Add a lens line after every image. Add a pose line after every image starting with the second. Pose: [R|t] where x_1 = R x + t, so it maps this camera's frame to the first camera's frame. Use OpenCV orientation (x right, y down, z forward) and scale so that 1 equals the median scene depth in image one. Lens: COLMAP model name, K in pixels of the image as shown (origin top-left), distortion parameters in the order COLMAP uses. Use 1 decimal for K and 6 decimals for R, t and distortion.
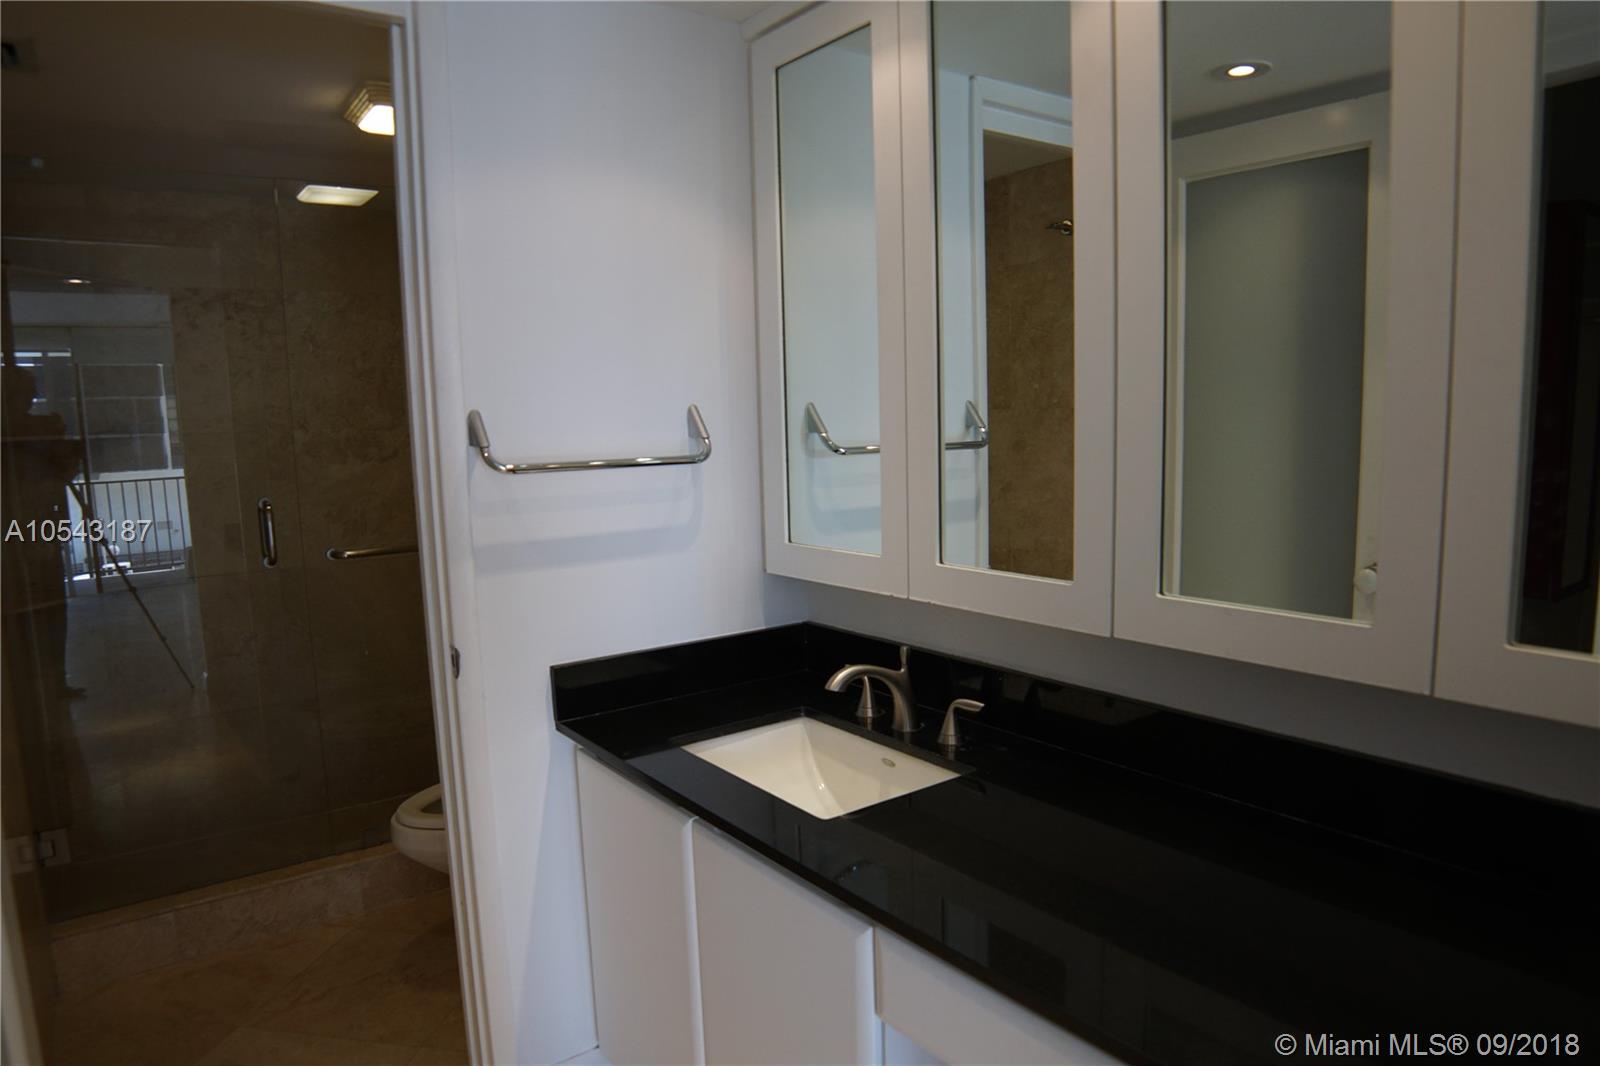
lens RADIAL K [[1044.4, 0, 799.4], [0, 1044.4, 536.7], [0, 0, 1]] dist [-0.117797, 0.049881]
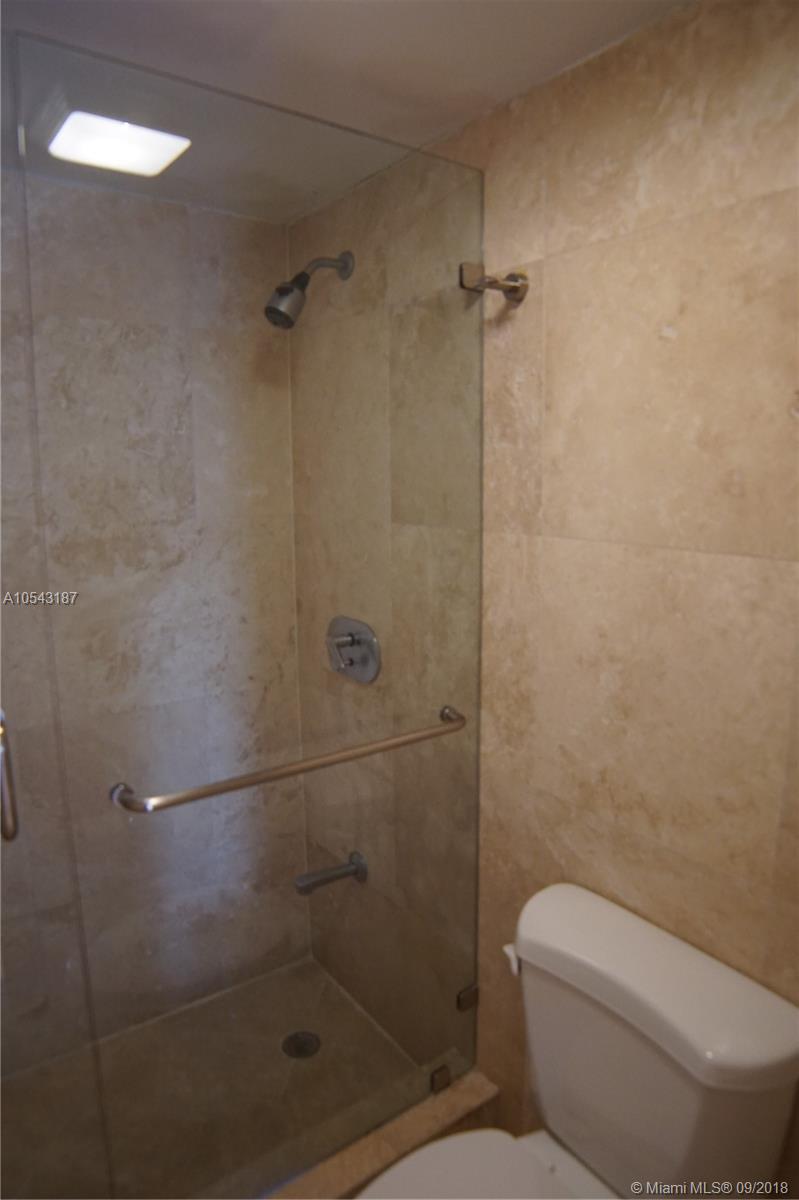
lens RADIAL K [[783.3, 0, 402.4], [0, 783.3, 600.6], [0, 0, 1]] dist [-0.117797, 0.049881]
pose [[0.999655, 0.026229, 0.000987, -0.250188], [-0.026242, 0.997994, 0.057615, -0.089244], [0.000526, -0.057621, 0.998338, 0.483607]]
